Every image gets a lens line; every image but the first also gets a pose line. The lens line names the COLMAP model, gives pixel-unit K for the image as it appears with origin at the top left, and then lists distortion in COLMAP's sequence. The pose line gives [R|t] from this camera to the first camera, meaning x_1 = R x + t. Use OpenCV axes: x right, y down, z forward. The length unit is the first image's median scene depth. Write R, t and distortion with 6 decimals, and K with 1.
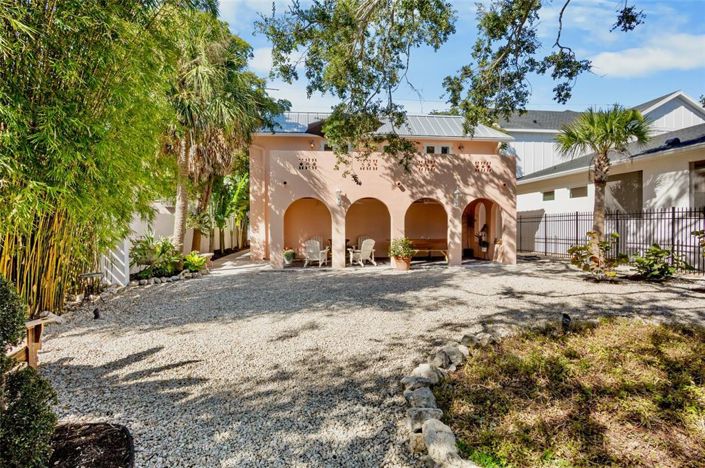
lens RADIAL K [[364.3, 0, 352.5], [0, 364.3, 234.0], [0, 0, 1]] dist [-0.000345, 0.000011]
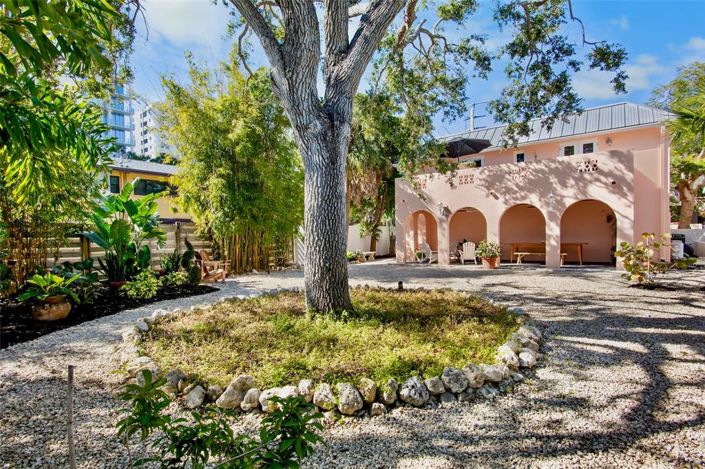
lens RADIAL K [[364.3, 0, 352.5], [0, 364.3, 234.5], [0, 0, 1]] dist [-0.000345, 0.000011]
pose [[0.720149, -0.010097, -0.693746, 0.583907], [-0.002149, 0.999857, -0.016783, 0.010815], [0.693816, 0.013578, 0.720025, -0.102777]]
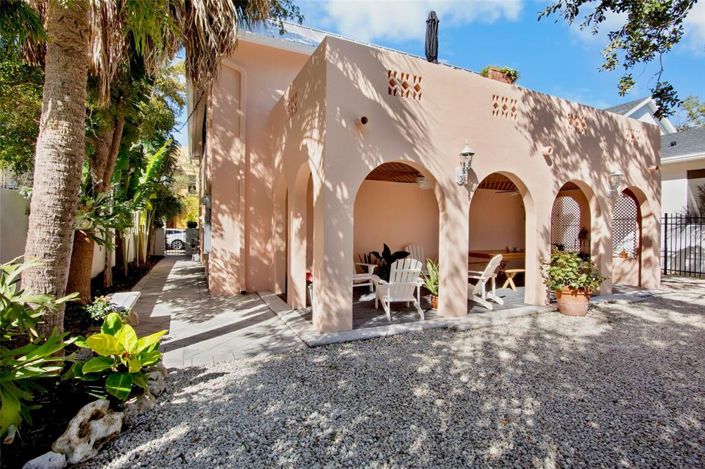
lens RADIAL K [[339.9, 0, 352.5], [0, 339.9, 234.5], [0, 0, 1]] dist [-0.000229, -0.000045]
pose [[0.948458, 0.006359, 0.316839, -0.292992], [0.001636, 0.999687, -0.024959, 0.008275], [-0.316898, 0.024191, 0.948151, 0.596837]]
